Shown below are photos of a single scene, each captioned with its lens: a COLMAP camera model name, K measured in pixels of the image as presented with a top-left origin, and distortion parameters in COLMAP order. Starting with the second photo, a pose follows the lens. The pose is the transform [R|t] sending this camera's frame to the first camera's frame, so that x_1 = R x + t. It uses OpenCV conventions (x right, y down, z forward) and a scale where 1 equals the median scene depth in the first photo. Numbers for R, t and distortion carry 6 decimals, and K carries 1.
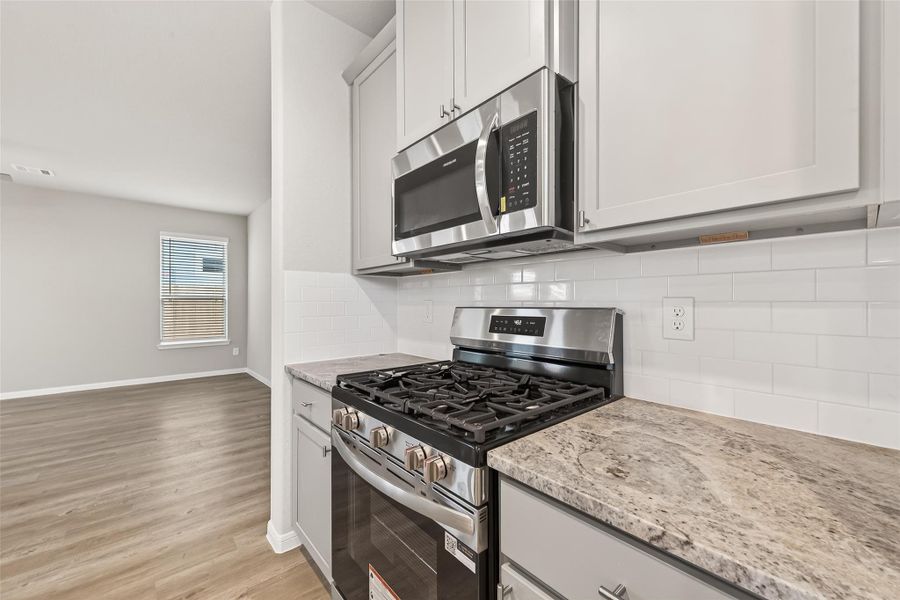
lens RADIAL K [[352.5, 0, 455.9], [0, 352.5, 301.0], [0, 0, 1]] dist [0.008286, -0.002738]
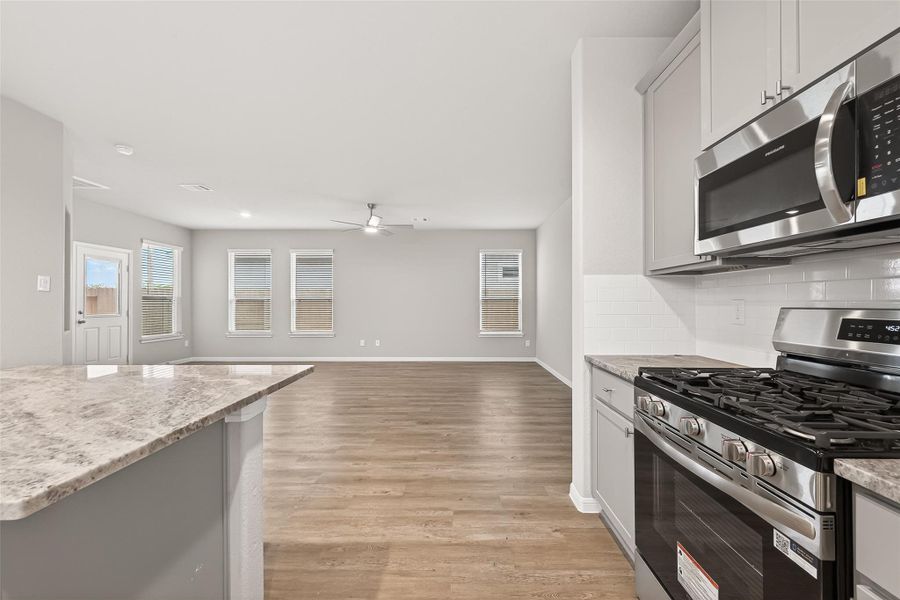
lens RADIAL K [[352.5, 0, 457.6], [0, 352.5, 301.6], [0, 0, 1]] dist [0.008286, -0.002738]
pose [[0.745740, -0.001337, -0.666236, -0.016352], [0.003314, 0.999993, 0.001703, -0.001874], [0.666229, -0.003478, 0.745739, -0.203872]]
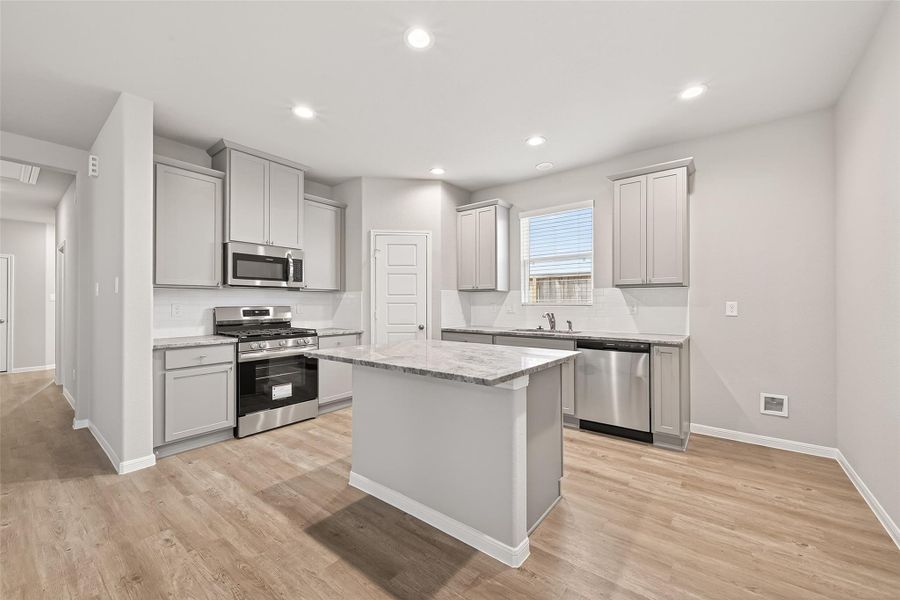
lens RADIAL K [[352.5, 0, 451.4], [0, 352.5, 300.3], [0, 0, 1]] dist [0.008286, -0.002738]
pose [[-0.170997, 0.011273, 0.985207, -2.795898], [-0.000924, 0.999932, -0.011602, 0.000043], [-0.985271, -0.002894, -0.170975, -0.028985]]
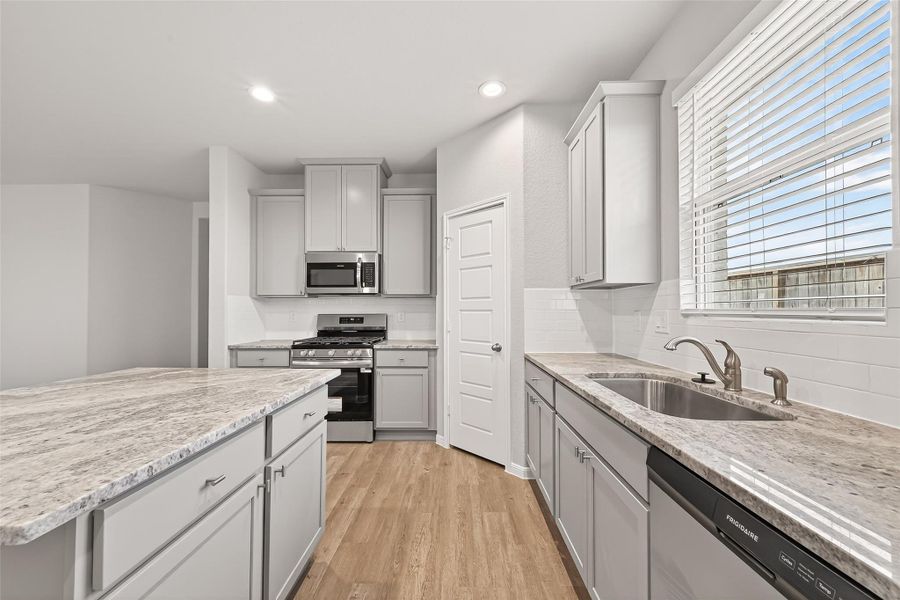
lens RADIAL K [[352.5, 0, 449.0], [0, 352.5, 304.8], [0, 0, 1]] dist [0.008286, -0.002738]
pose [[0.684582, 0.013813, 0.728805, -1.319106], [-0.001941, 0.999851, -0.017127, -0.007191], [-0.728933, 0.010310, 0.684507, -1.450604]]
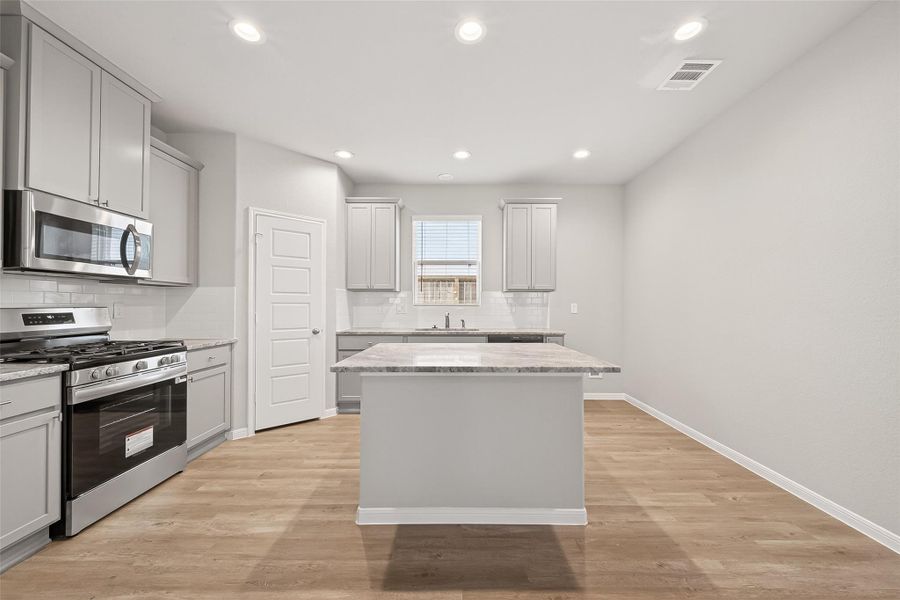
lens RADIAL K [[352.5, 0, 454.1], [0, 352.5, 300.5], [0, 0, 1]] dist [0.008286, -0.002738]
pose [[-0.739076, 0.006823, 0.673588, -2.245210], [-0.002957, 0.999906, -0.013372, 0.001912], [-0.673616, -0.011875, -0.738986, 0.944380]]
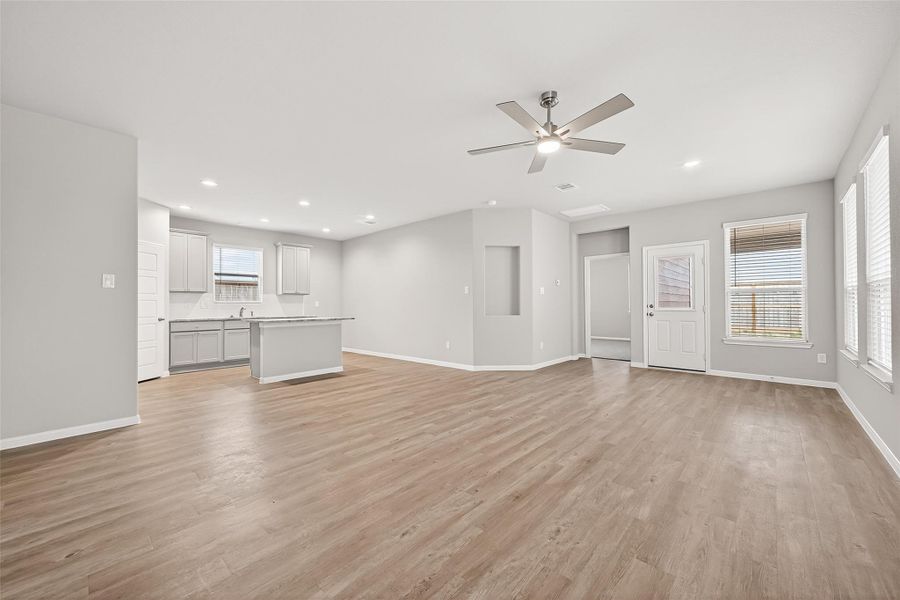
lens RADIAL K [[352.5, 0, 452.8], [0, 352.5, 301.5], [0, 0, 1]] dist [0.008286, -0.002738]
pose [[-0.995562, 0.006968, -0.093852, -2.616478], [0.008651, 0.999809, -0.017530, 0.099374], [0.093711, -0.018265, -0.995432, 3.954835]]
